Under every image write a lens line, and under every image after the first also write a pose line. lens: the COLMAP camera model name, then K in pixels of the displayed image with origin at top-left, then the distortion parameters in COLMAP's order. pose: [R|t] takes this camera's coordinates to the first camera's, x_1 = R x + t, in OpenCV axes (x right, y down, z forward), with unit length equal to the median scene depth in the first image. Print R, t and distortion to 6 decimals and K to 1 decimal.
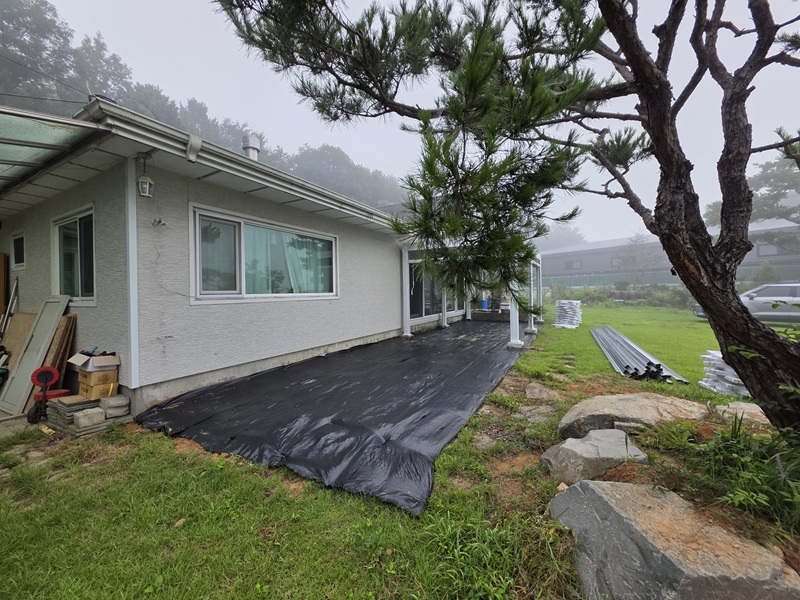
lens RADIAL K [[318.1, 0, 396.5], [0, 318.1, 296.9], [0, 0, 1]] dist [0.000498, 0.000115]
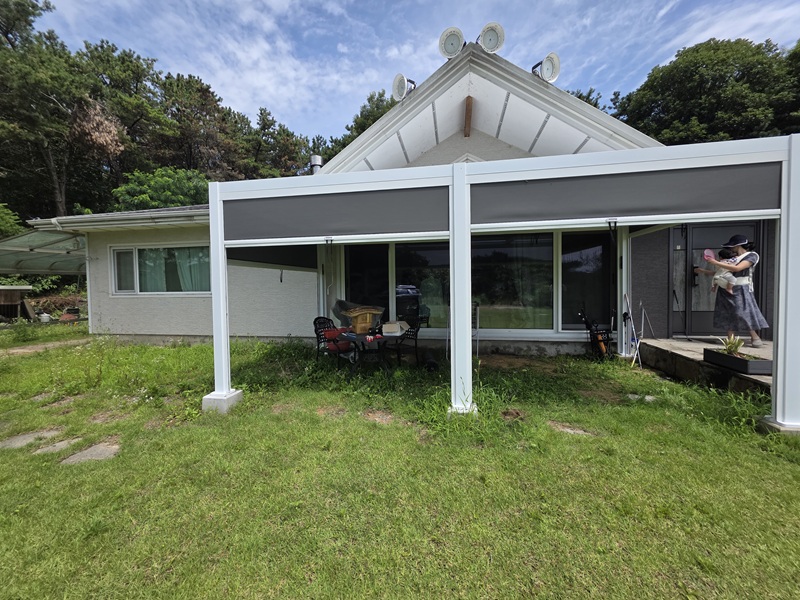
lens RADIAL K [[316.9, 0, 396.5], [0, 316.9, 292.8], [0, 0, 1]] dist [0.003127, 0.000060]
pose [[0.295183, 0.019706, -0.955237, 1.436028], [-0.001980, 0.999798, 0.020013, -0.039880], [0.955439, -0.004016, 0.295163, 1.739136]]
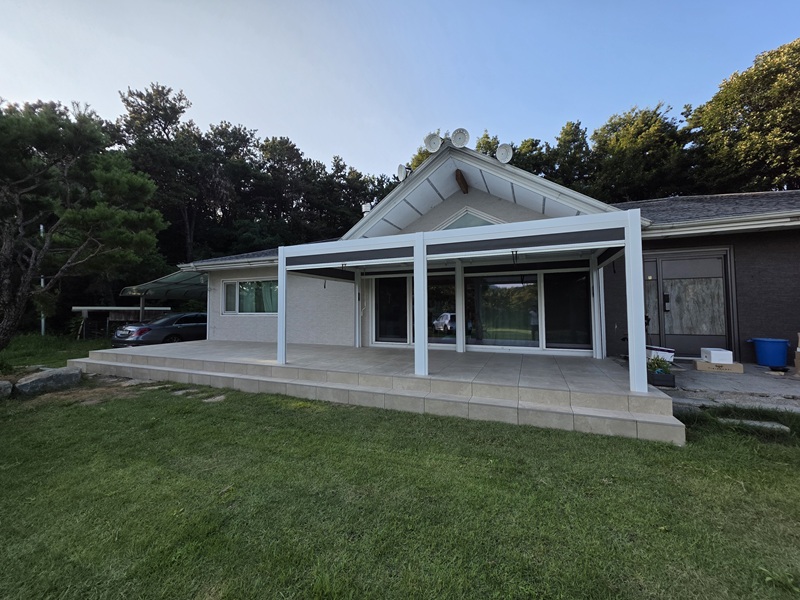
lens RADIAL K [[318.1, 0, 396.5], [0, 318.1, 296.9], [0, 0, 1]] dist [0.000498, 0.000115]
pose [[0.080920, -0.036888, -0.996038, 1.905416], [-0.009967, 0.999235, -0.037816, -0.046015], [0.996671, 0.012987, 0.080490, 1.922867]]
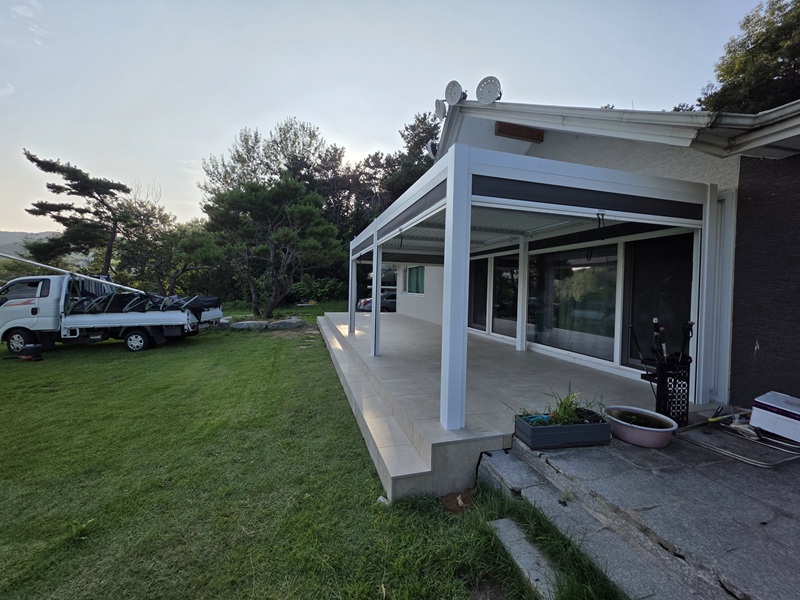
lens RADIAL K [[318.1, 0, 396.5], [0, 318.1, 296.9], [0, 0, 1]] dist [0.000498, 0.000115]
pose [[-0.723412, 0.002918, -0.690410, 1.542288], [-0.034337, 0.998602, 0.040199, -0.083026], [0.689562, 0.052787, -0.722300, 3.024922]]
